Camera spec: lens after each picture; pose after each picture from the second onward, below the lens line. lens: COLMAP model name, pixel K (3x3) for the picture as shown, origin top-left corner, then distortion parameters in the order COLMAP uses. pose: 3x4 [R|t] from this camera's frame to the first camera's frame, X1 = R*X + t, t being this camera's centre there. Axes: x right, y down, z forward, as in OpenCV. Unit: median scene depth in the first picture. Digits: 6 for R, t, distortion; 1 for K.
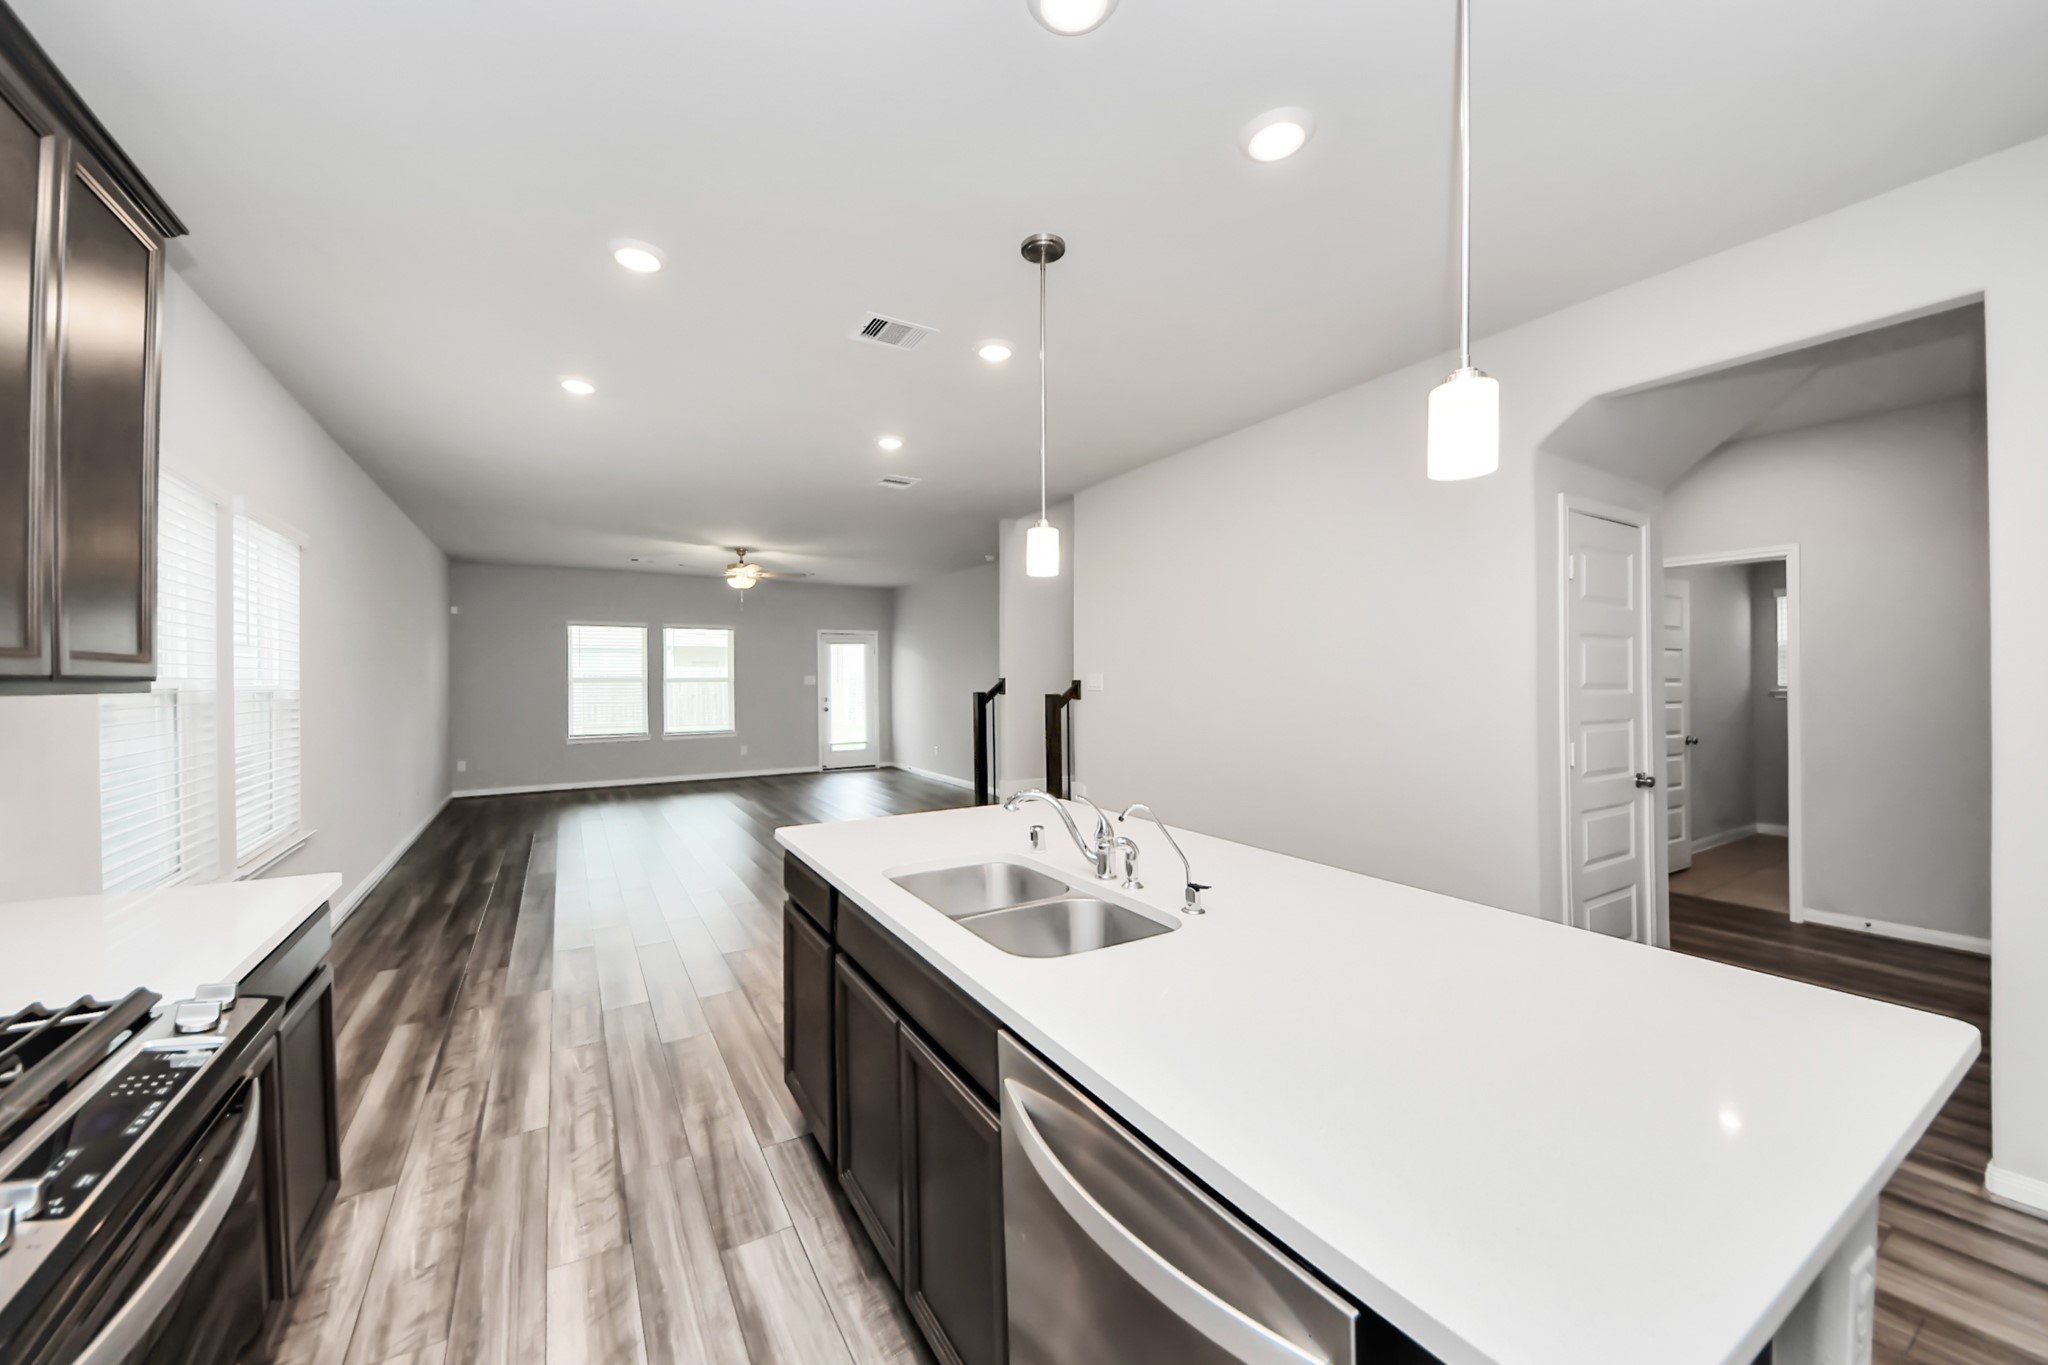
lens RADIAL K [[781.7, 0, 1010.8], [0, 781.7, 645.4], [0, 0, 1]] dist [-0.000240, -0.010330]
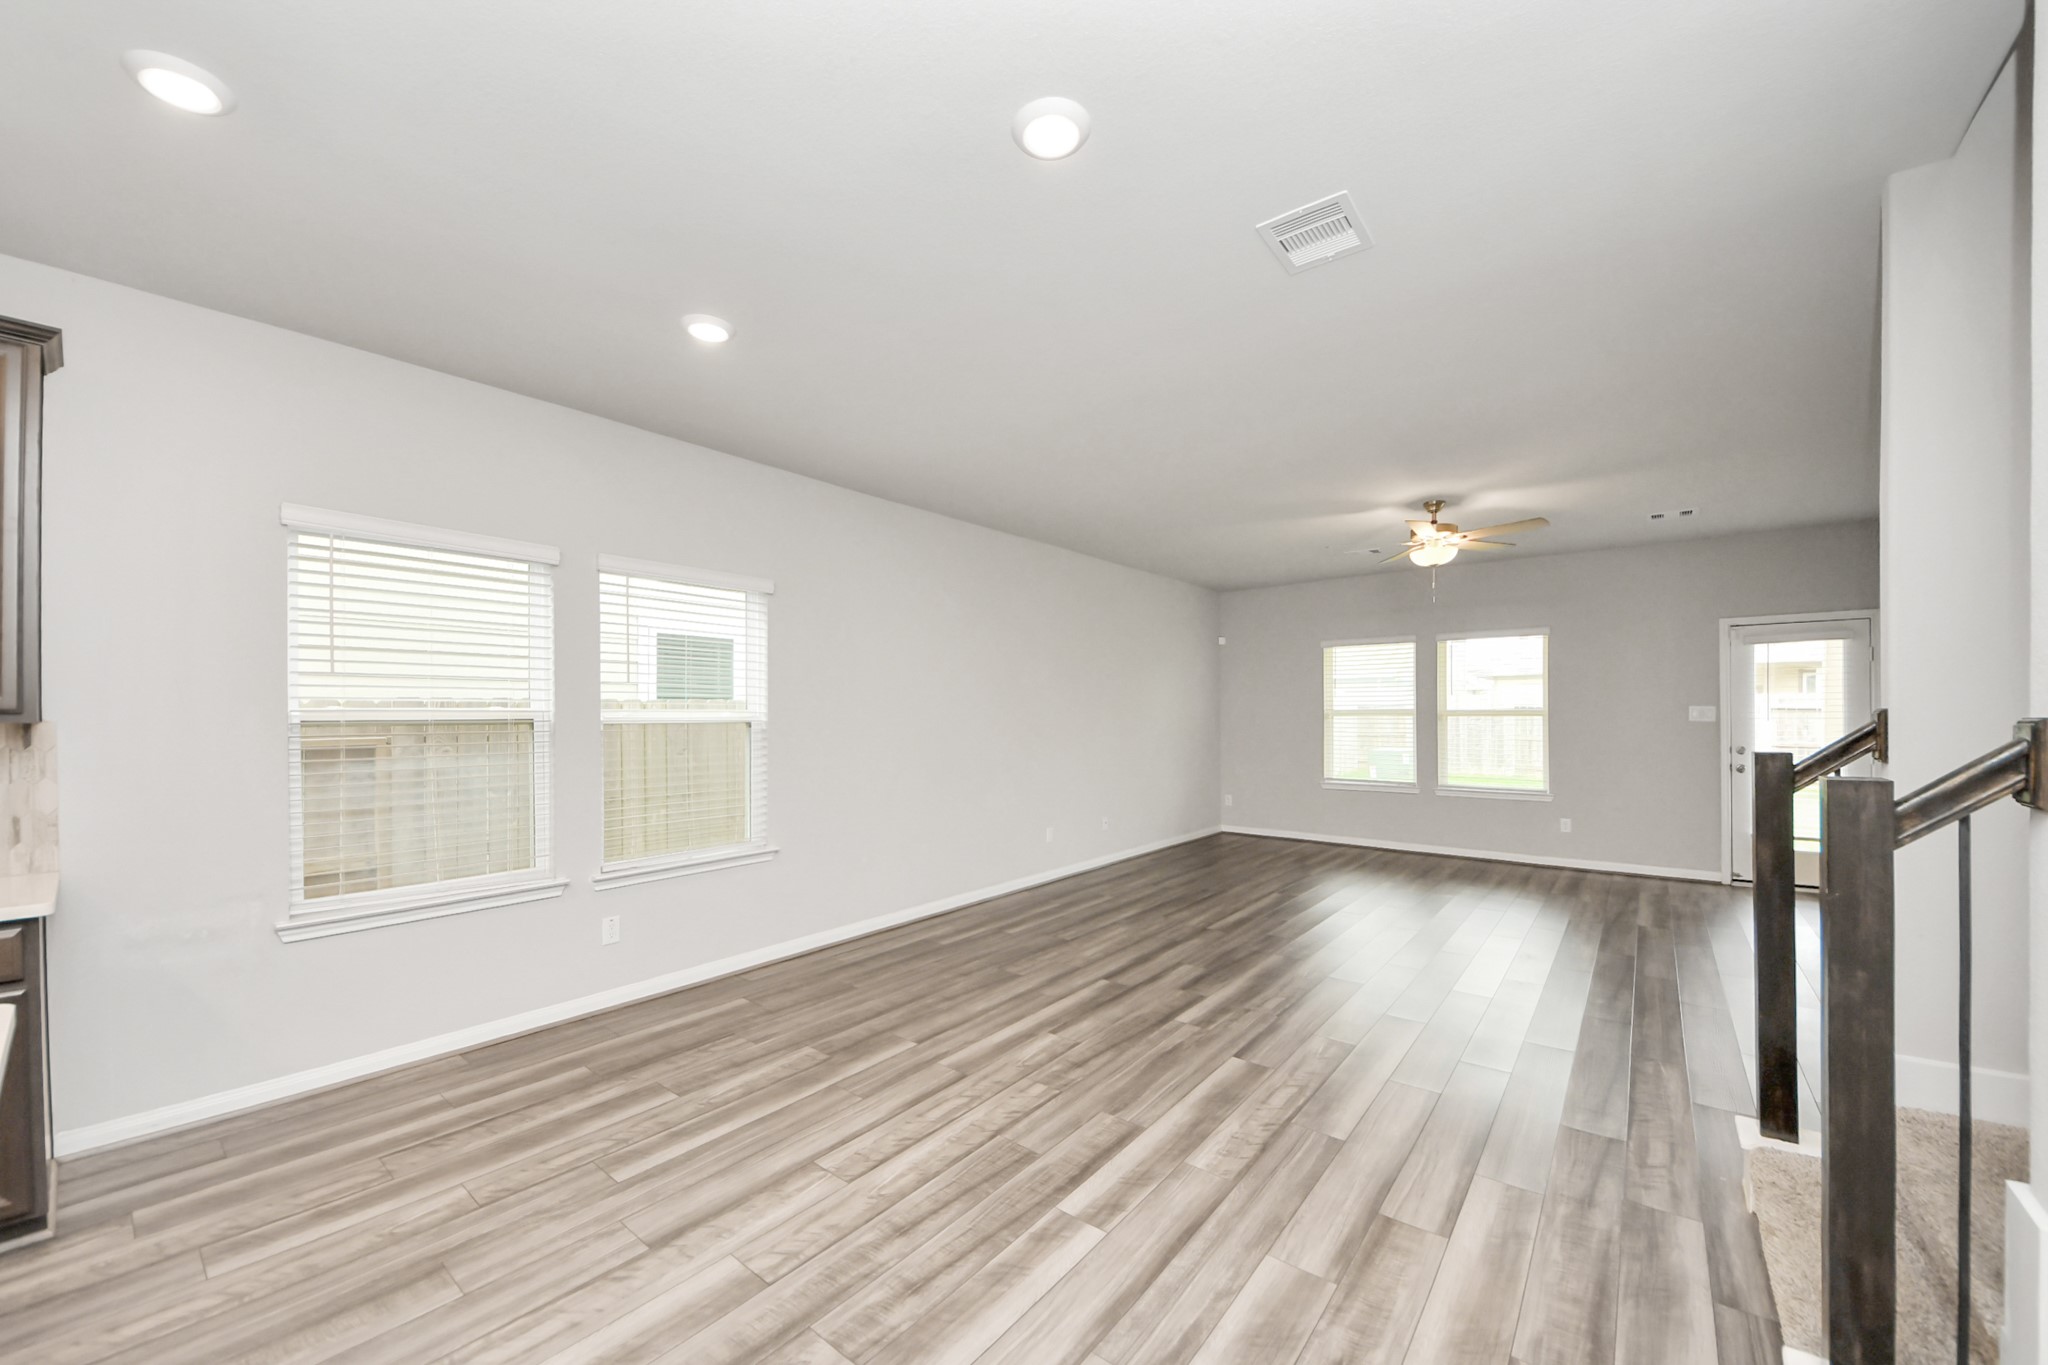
lens RADIAL K [[771.3, 0, 1037.9], [0, 771.3, 704.0], [0, 0, 1]] dist [0.026401, -0.019156]
pose [[0.341376, -0.007843, -0.939894, 0.131906], [0.038836, 0.999229, 0.005768, 0.021878], [0.939124, -0.038471, 0.341418, 0.494006]]
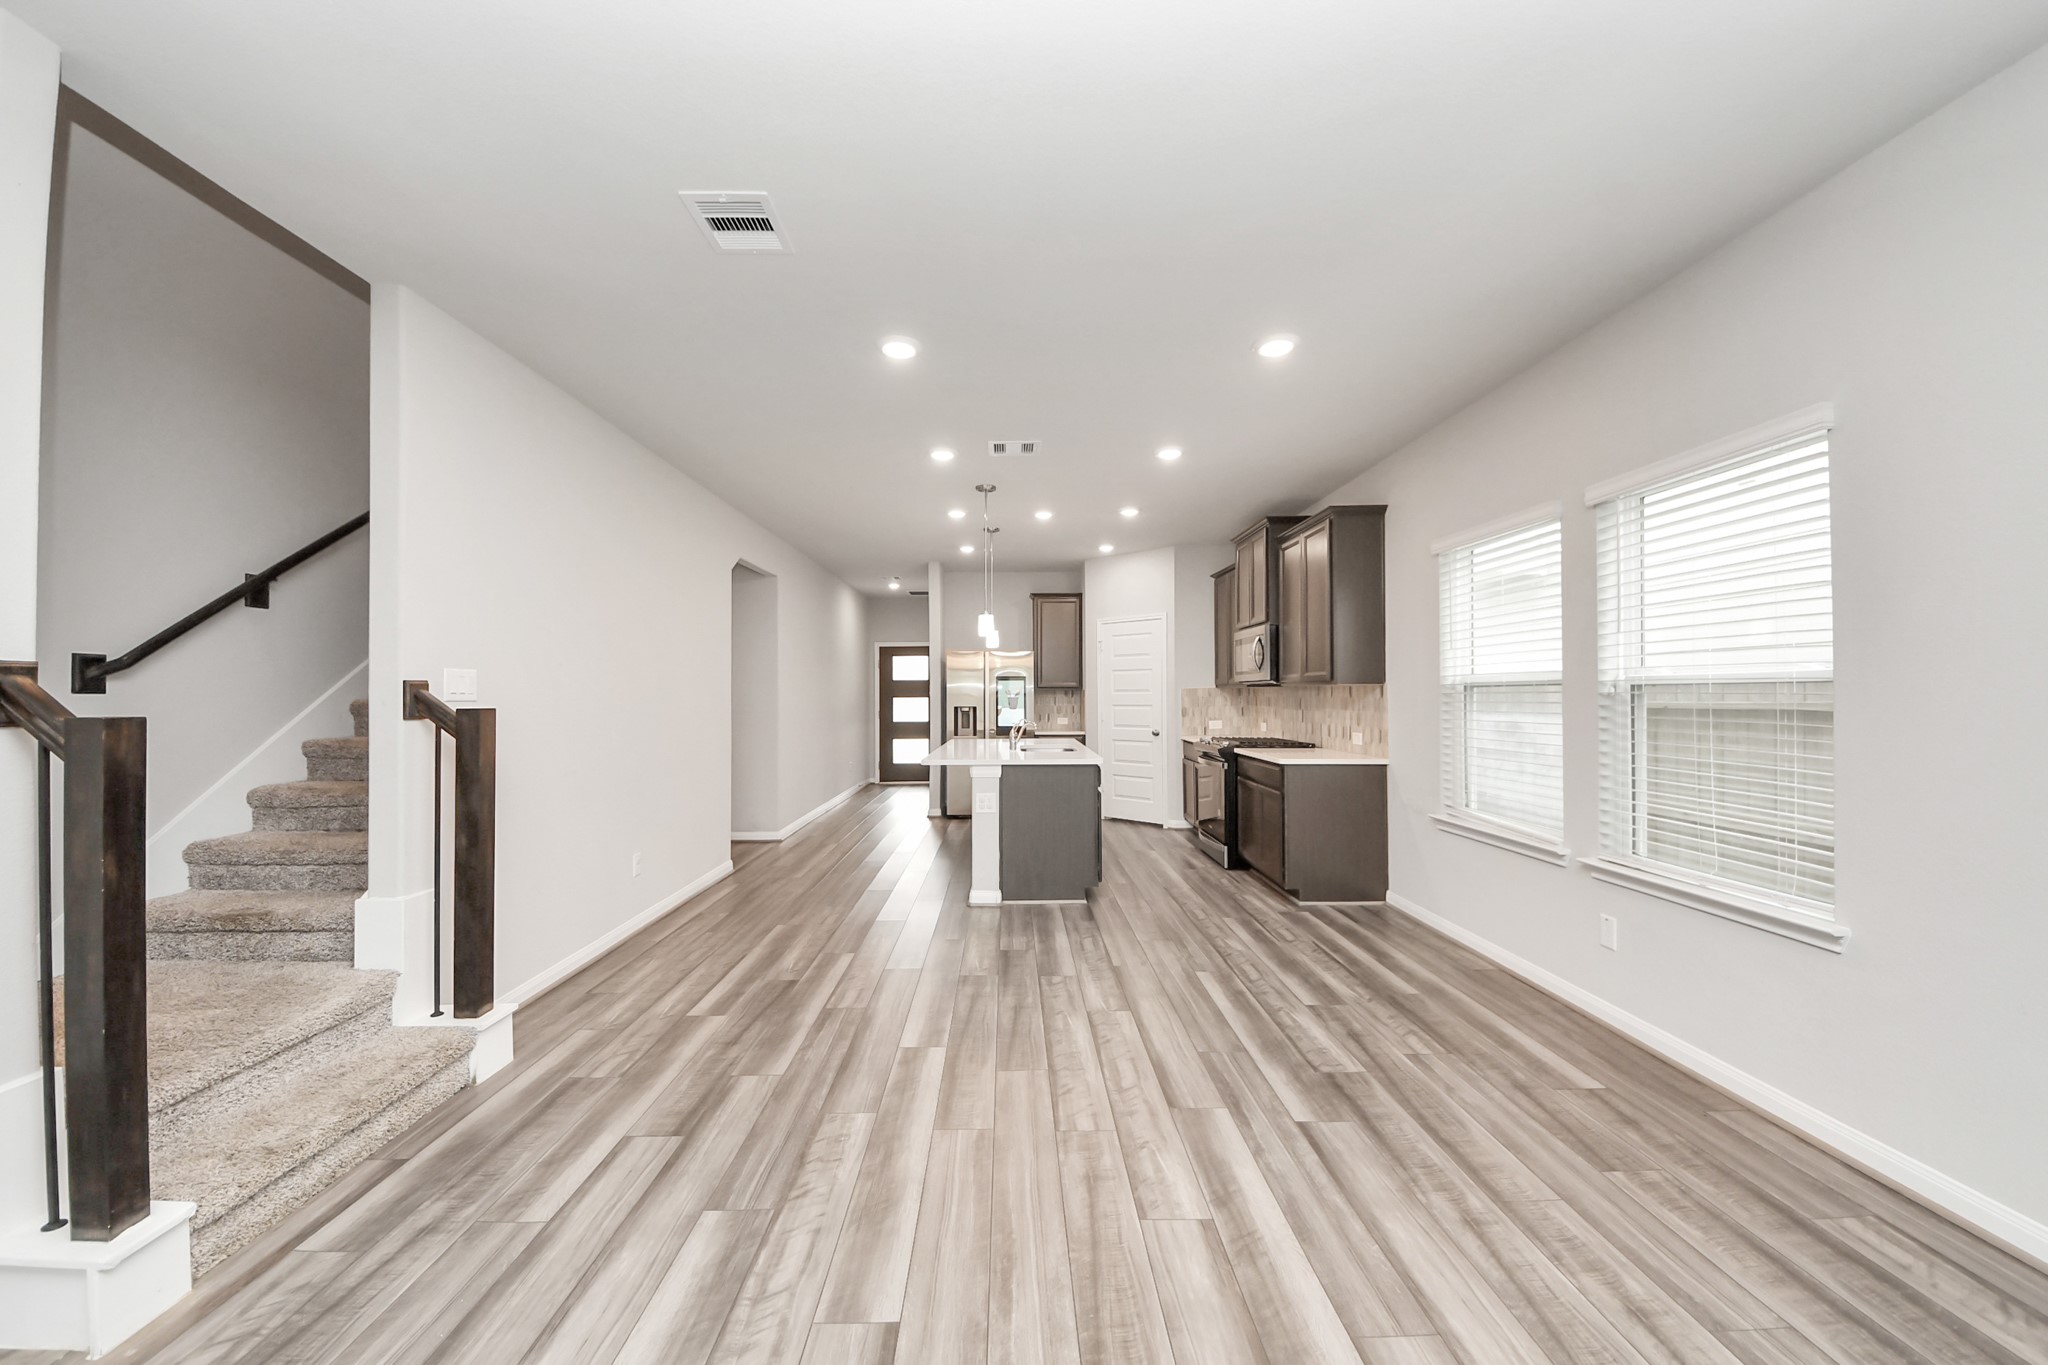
lens RADIAL K [[686.5, 0, 1024.0], [0, 686.5, 682.5], [0, 0, 1]] dist [-0.000731, -0.007313]
pose [[-0.869891, 0.017486, 0.492934, -0.320563], [-0.012102, 0.998314, -0.056770, 0.049814], [-0.493095, -0.055349, -0.868213, 0.858227]]
